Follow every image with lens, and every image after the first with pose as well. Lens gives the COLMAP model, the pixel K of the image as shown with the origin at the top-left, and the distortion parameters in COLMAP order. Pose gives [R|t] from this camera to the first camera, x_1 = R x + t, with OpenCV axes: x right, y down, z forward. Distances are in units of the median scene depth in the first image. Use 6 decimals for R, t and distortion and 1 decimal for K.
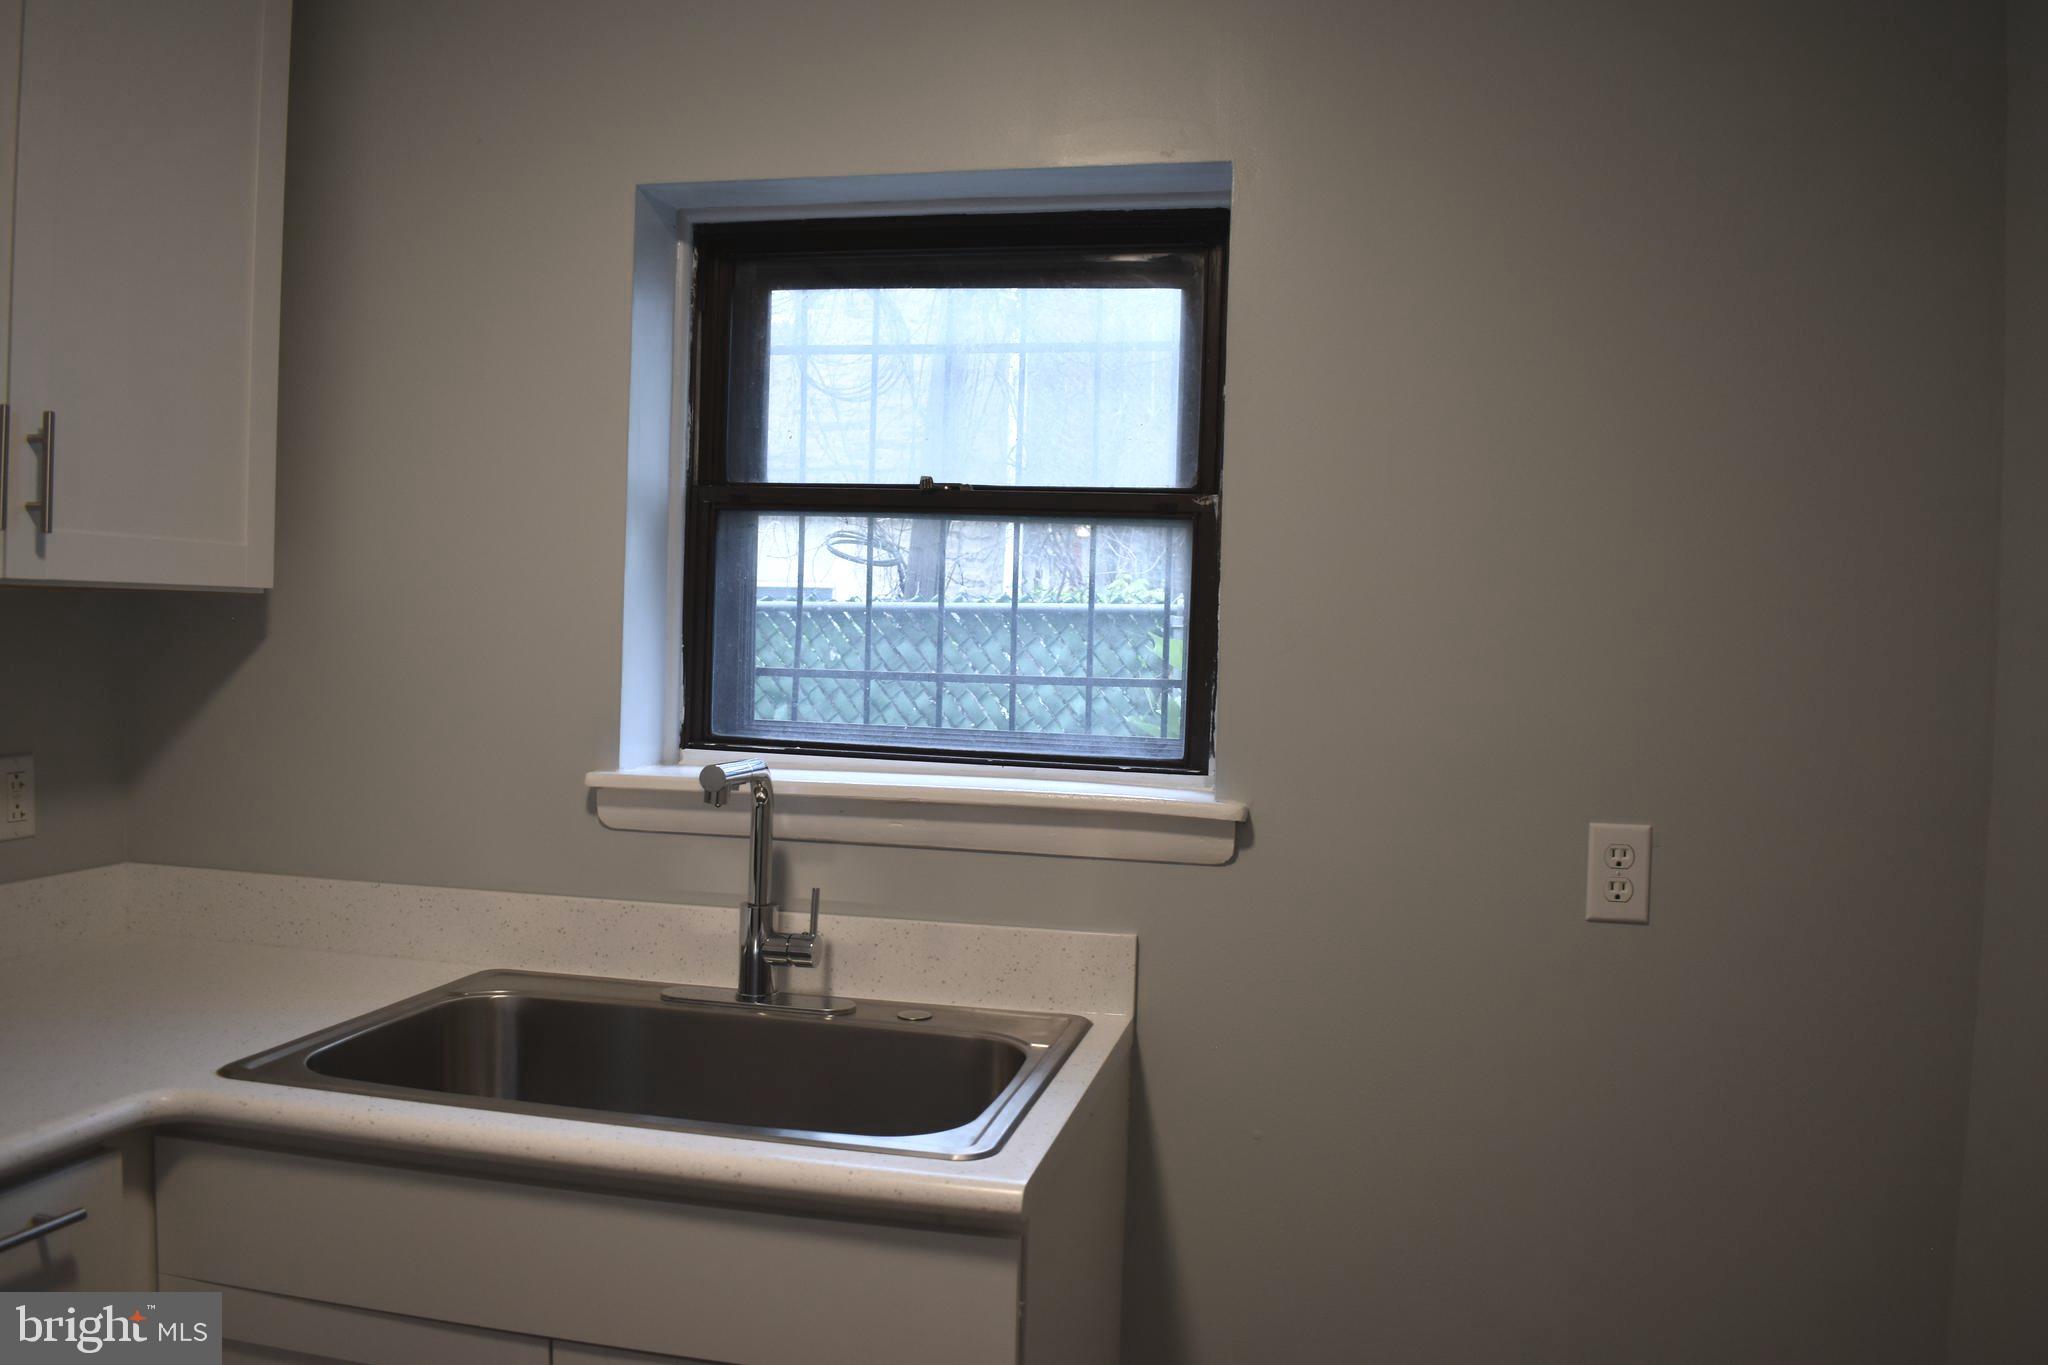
lens RADIAL K [[1596.0, 0, 1024.8], [0, 1596.0, 640.4], [0, 0, 1]] dist [-0.066000, 0.003321]
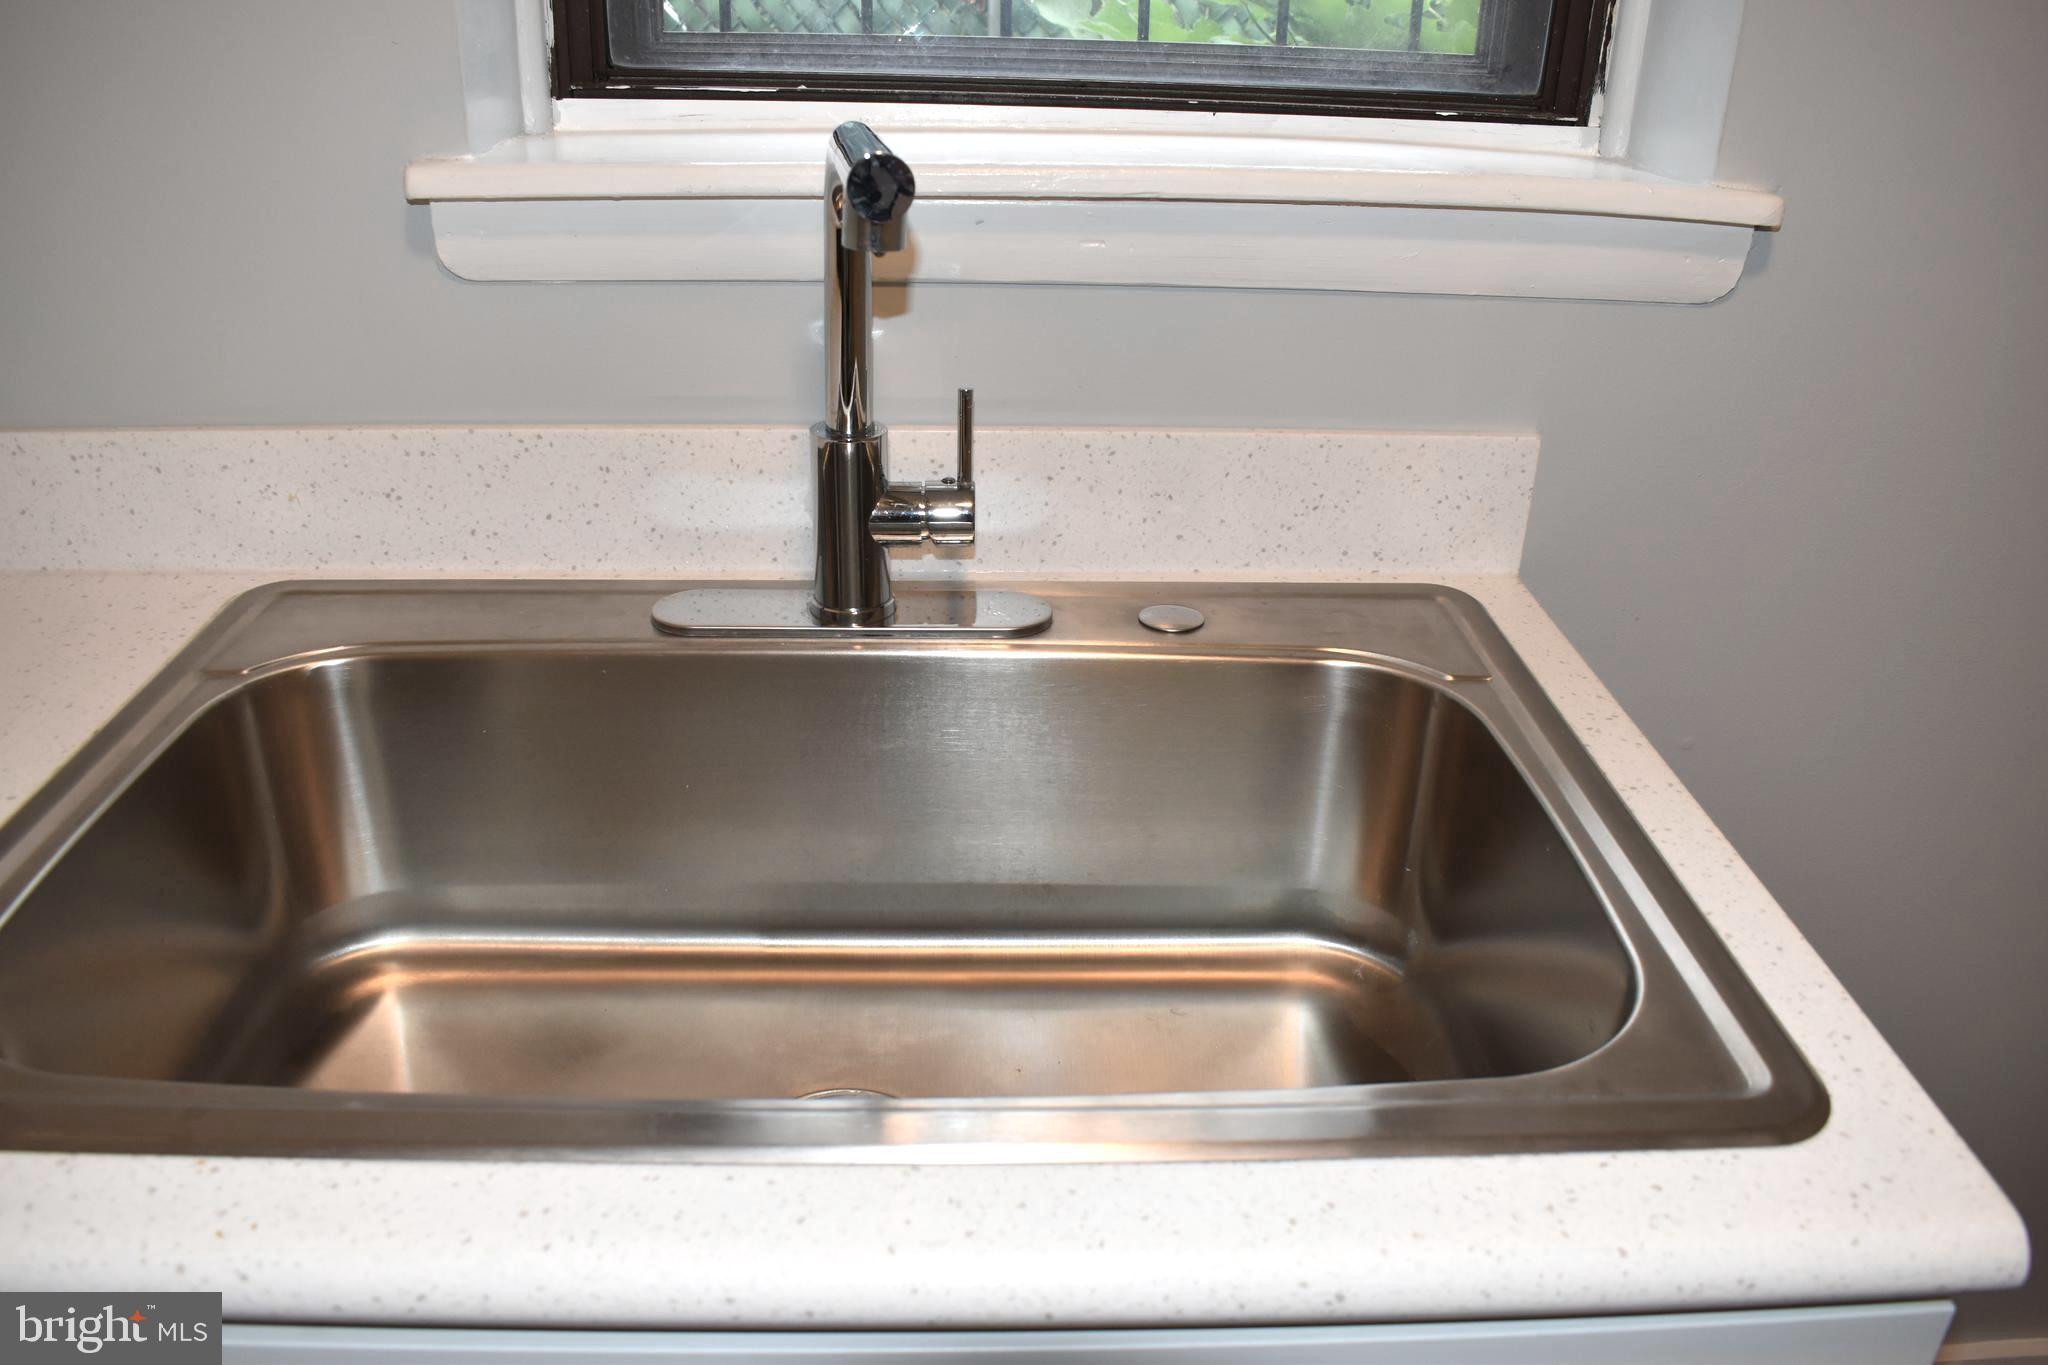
lens RADIAL K [[1593.7, 0, 1024.0], [0, 1593.7, 682.5], [0, 0, 1]] dist [-0.093595, 0.014258]
pose [[0.968577, -0.112315, 0.221908, -0.216731], [0.004958, 0.900769, 0.434269, 0.022911], [-0.248663, -0.419523, 0.873022, 0.495256]]
